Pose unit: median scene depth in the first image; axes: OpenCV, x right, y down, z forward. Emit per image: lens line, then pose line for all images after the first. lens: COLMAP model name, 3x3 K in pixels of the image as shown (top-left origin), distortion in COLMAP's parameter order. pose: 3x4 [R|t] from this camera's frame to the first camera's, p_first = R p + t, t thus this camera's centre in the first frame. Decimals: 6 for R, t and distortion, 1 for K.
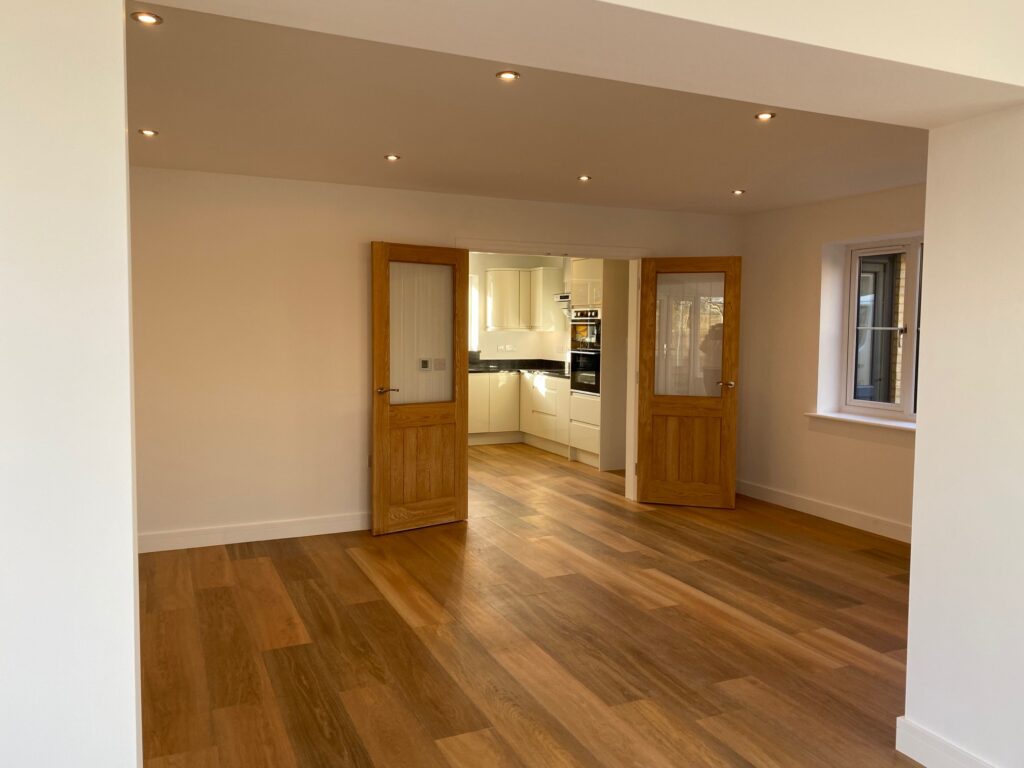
lens RADIAL K [[777.8, 0, 512.3], [0, 777.8, 383.2], [0, 0, 1]] dist [0.054119, 0.003317]
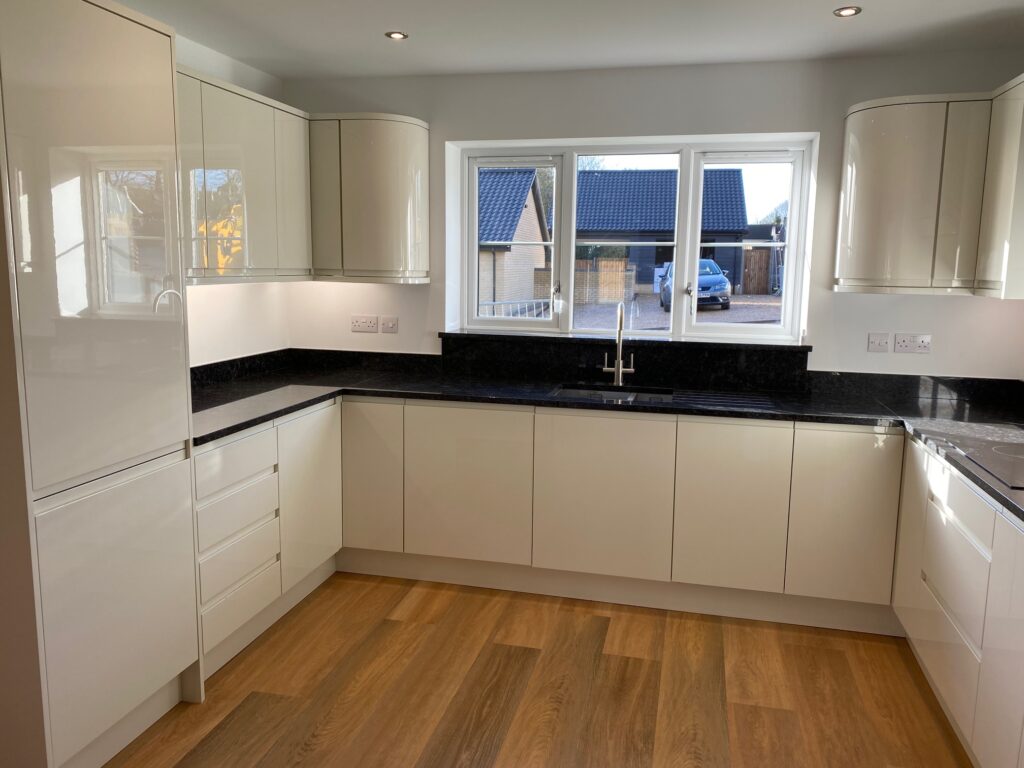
lens RADIAL K [[777.8, 0, 511.3], [0, 777.8, 382.7], [0, 0, 1]] dist [0.054119, 0.003317]
pose [[0.785380, 0.102819, -0.610415, 0.076885], [-0.057115, 0.993939, 0.093933, -0.051278], [0.616373, -0.038909, 0.786493, 0.624208]]
